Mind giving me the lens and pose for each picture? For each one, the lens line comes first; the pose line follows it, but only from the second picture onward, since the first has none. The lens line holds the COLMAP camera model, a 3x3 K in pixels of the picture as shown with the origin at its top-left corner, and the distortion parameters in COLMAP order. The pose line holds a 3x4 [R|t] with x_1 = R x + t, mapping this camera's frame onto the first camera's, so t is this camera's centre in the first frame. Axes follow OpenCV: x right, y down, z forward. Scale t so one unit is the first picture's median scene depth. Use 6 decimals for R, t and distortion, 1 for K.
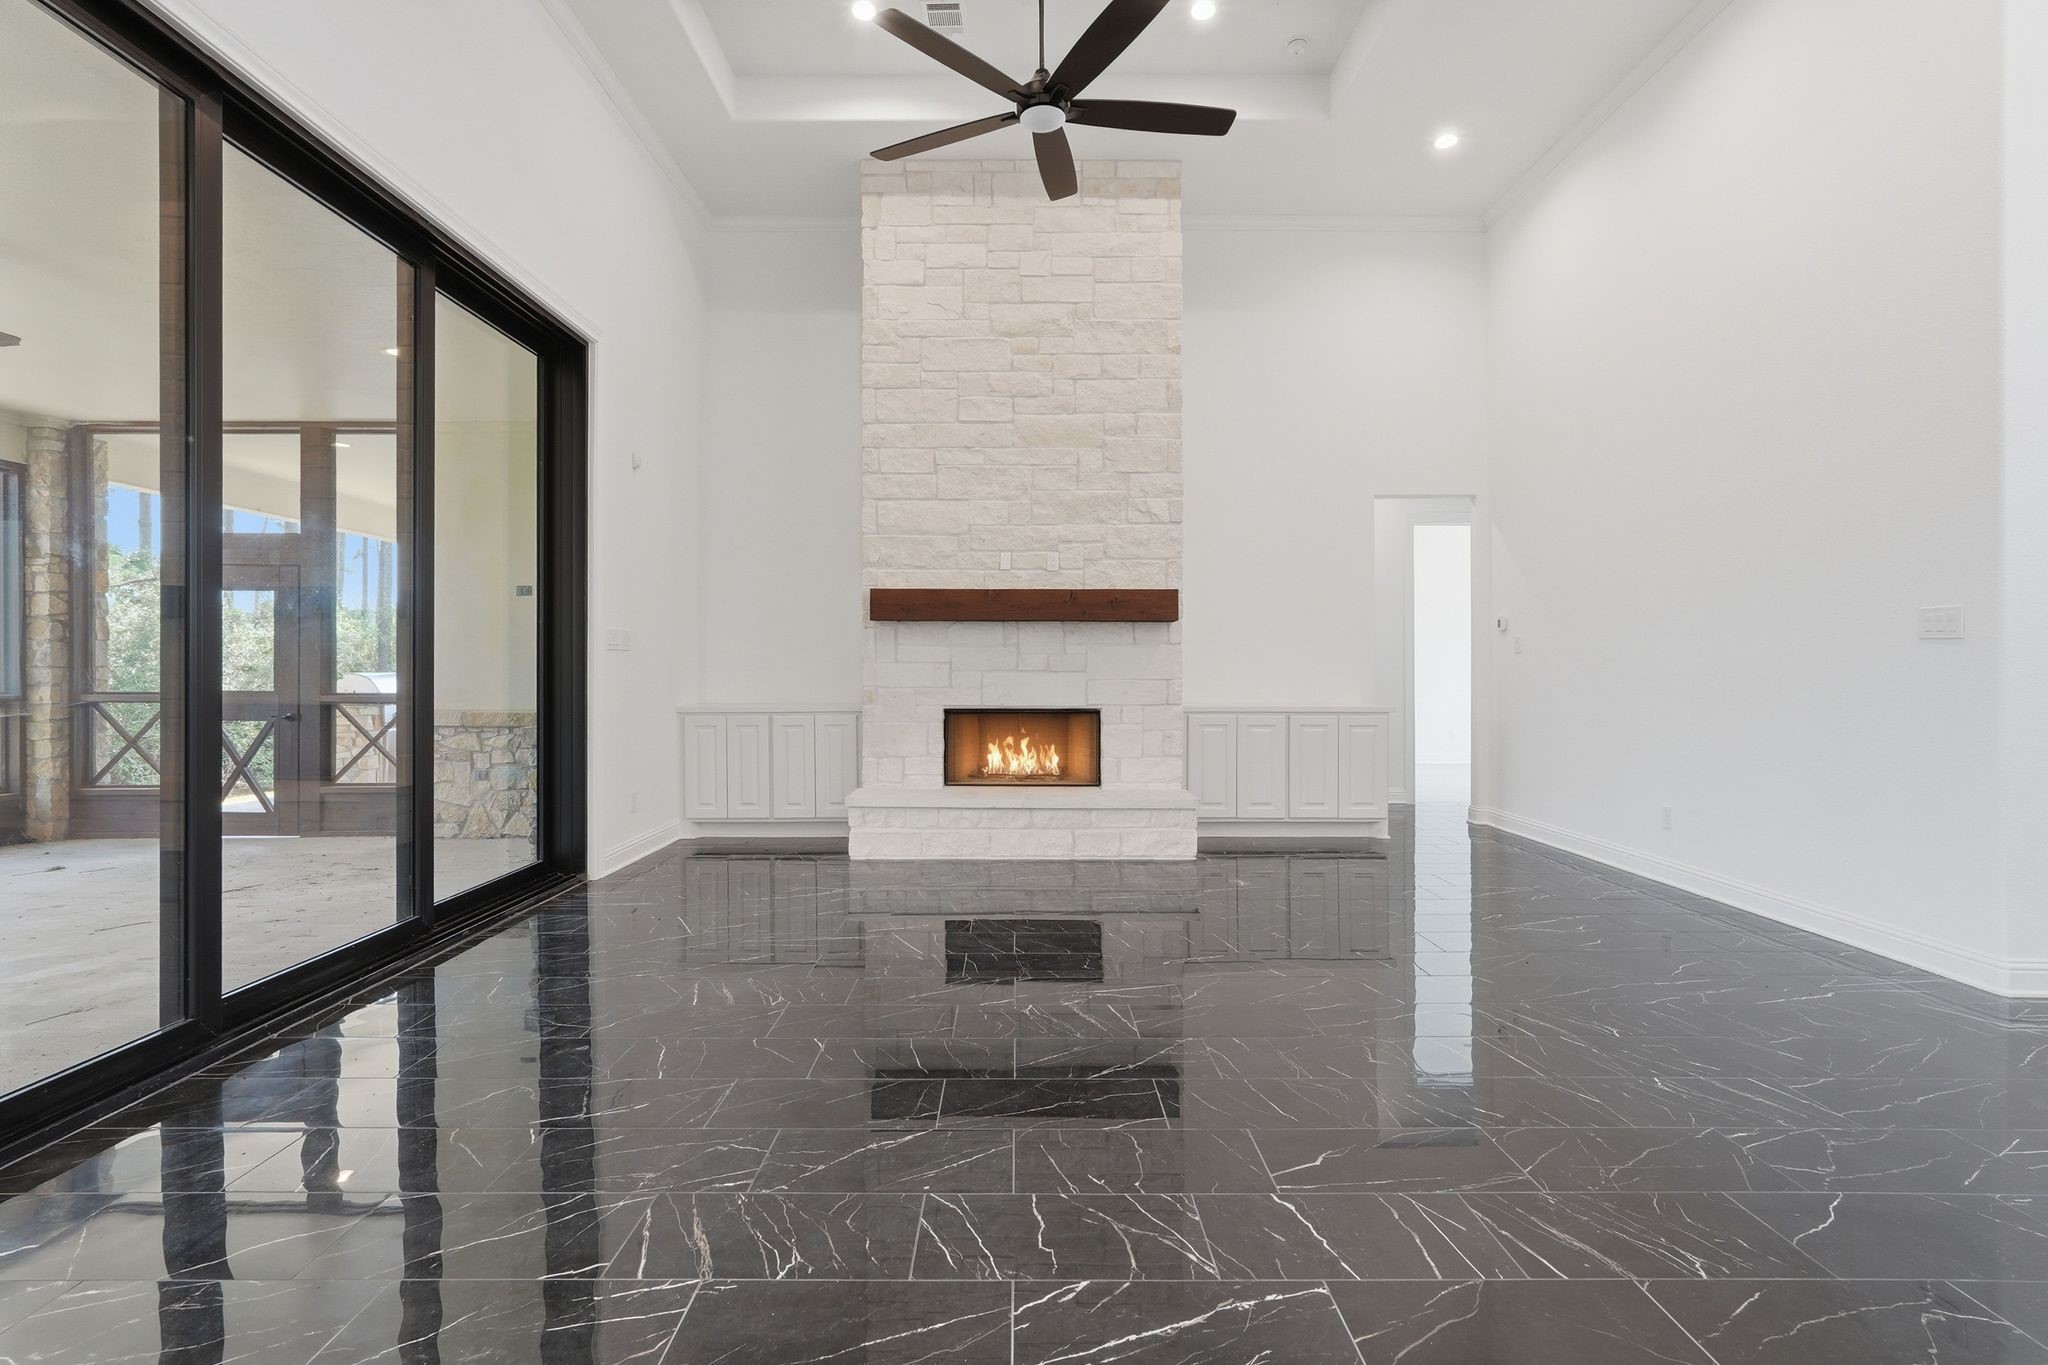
lens RADIAL K [[893.8, 0, 993.5], [0, 893.8, 677.9], [0, 0, 1]] dist [-0.005652, 0.002542]
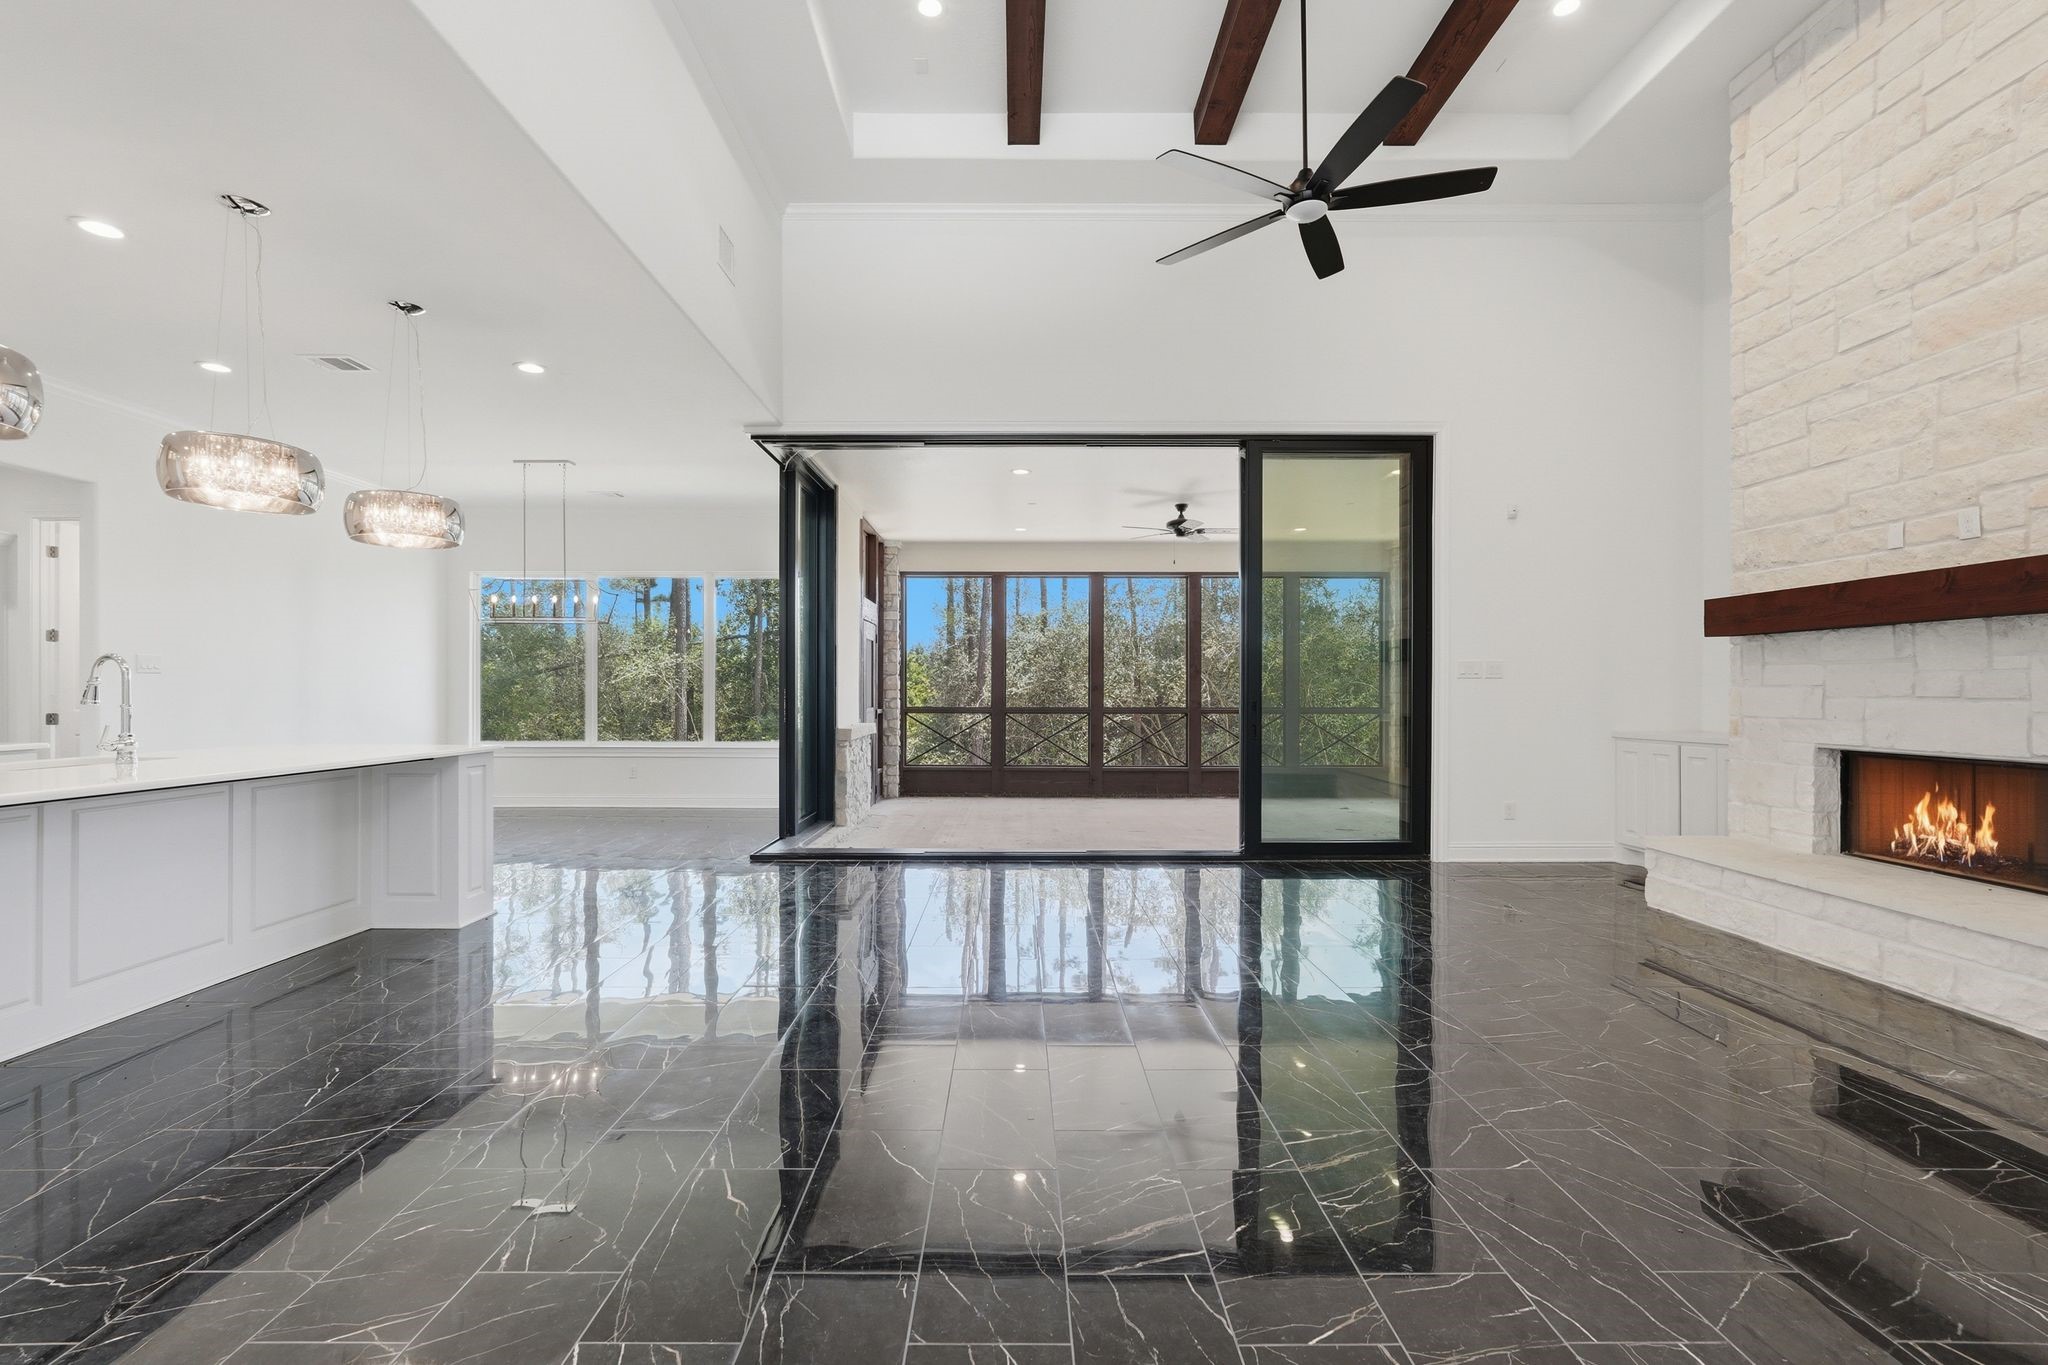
lens RADIAL K [[893.8, 0, 1014.5], [0, 893.8, 694.9], [0, 0, 1]] dist [-0.005652, 0.002542]
pose [[0.011881, 0.001825, -0.999928, 0.680600], [0.006303, 0.999978, 0.001900, -0.015254], [0.999910, -0.006325, 0.011870, 0.321255]]
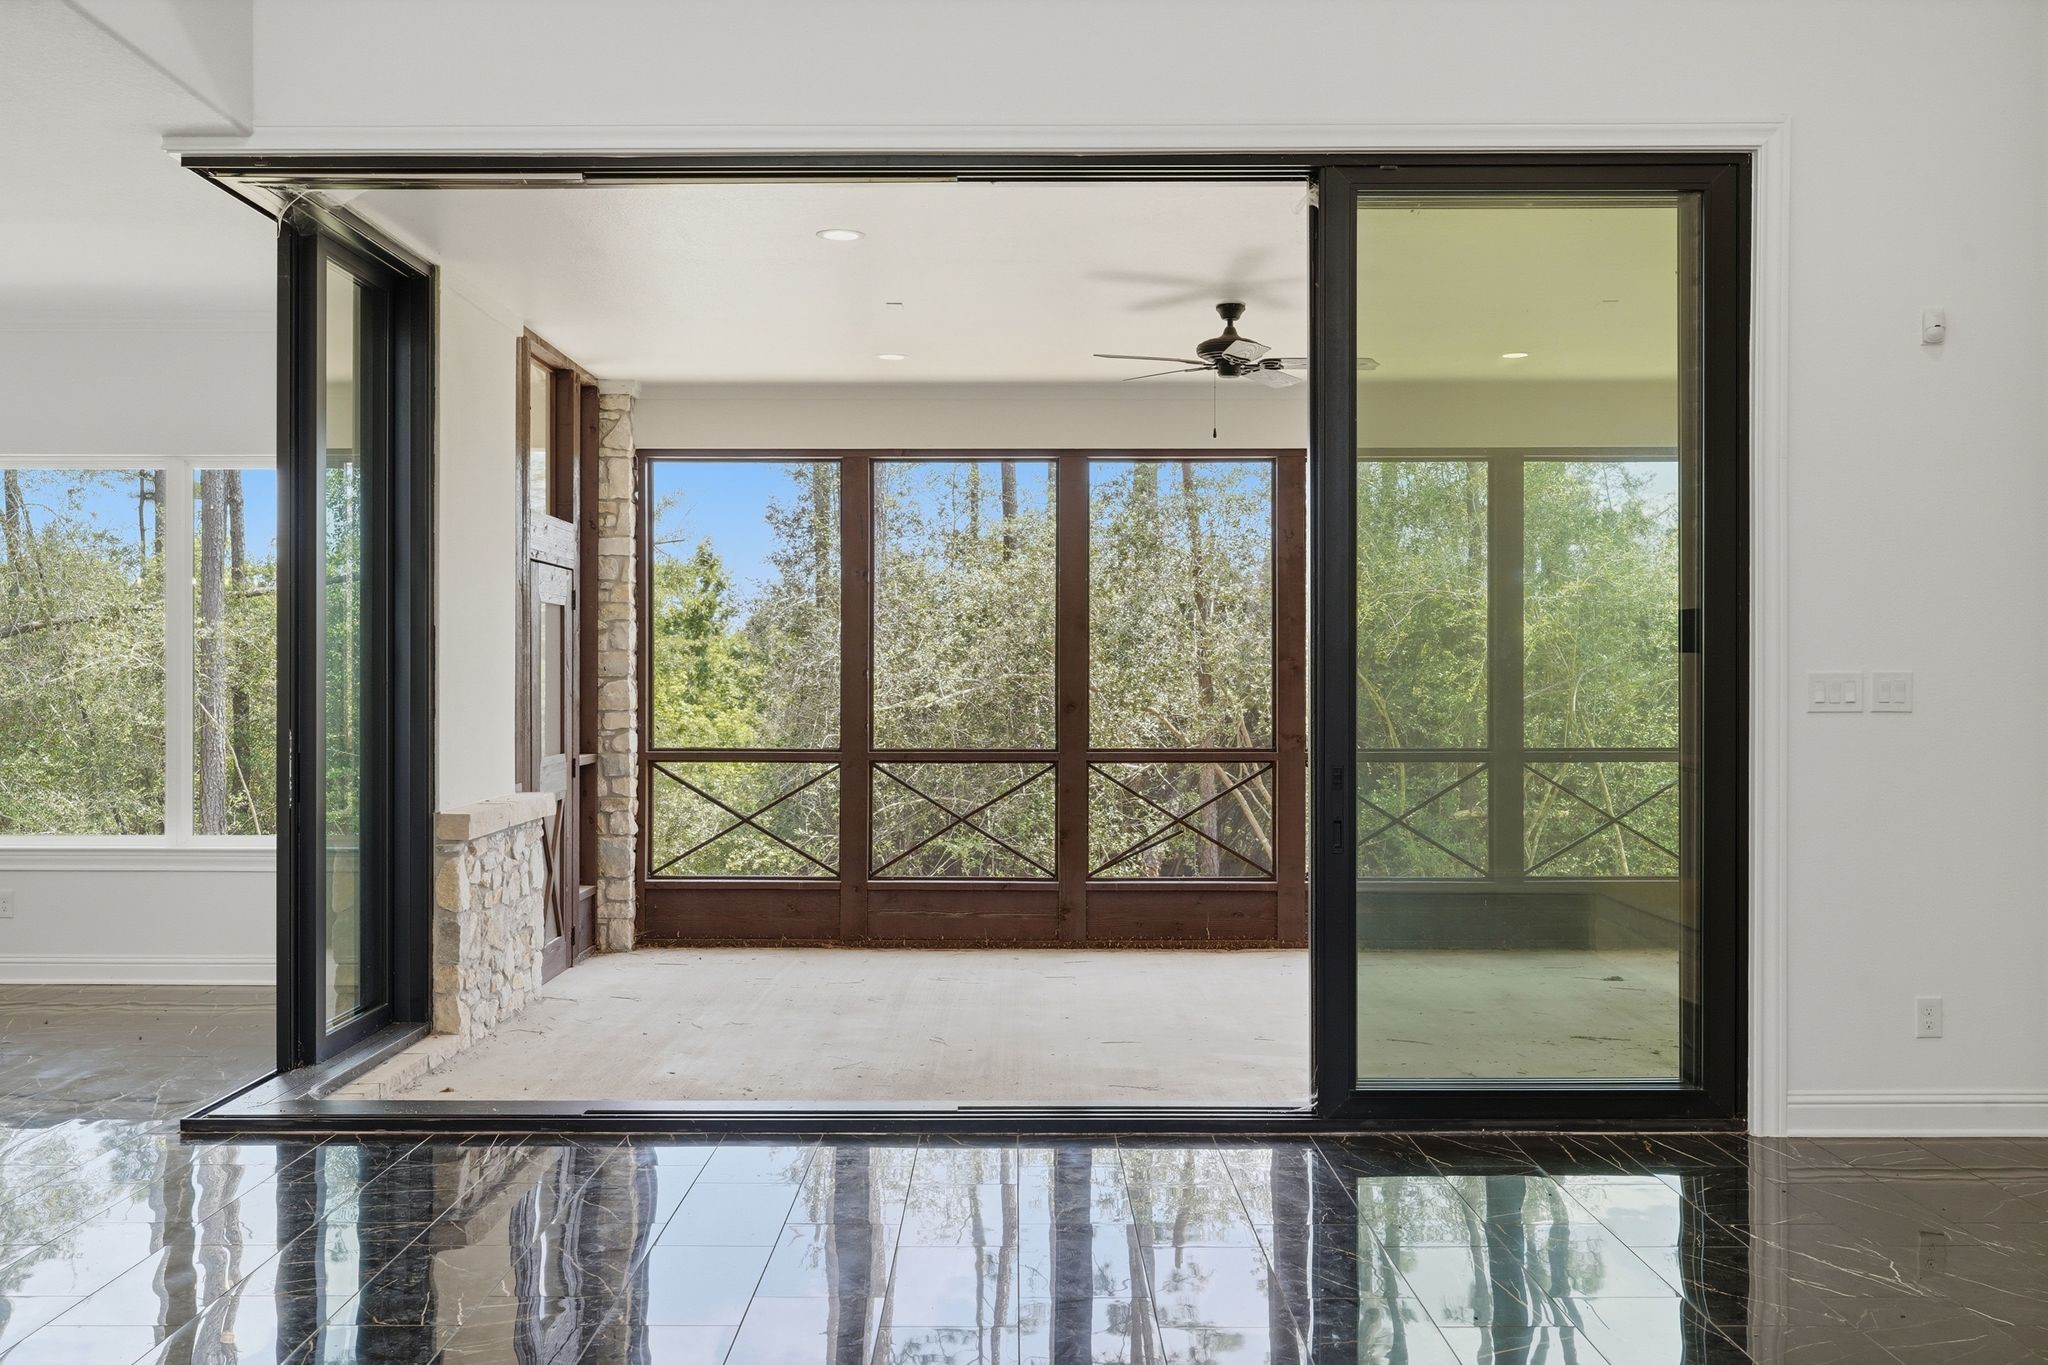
lens RADIAL K [[1882.1, 0, 1033.7], [0, 1882.1, 663.8], [0, 0, 1]] dist [0.049029, 0.000000]
pose [[-0.000238, -0.002889, -0.999996, 0.601115], [0.008754, 0.999958, -0.002891, -0.055336], [0.999962, -0.008755, -0.000213, 0.464039]]
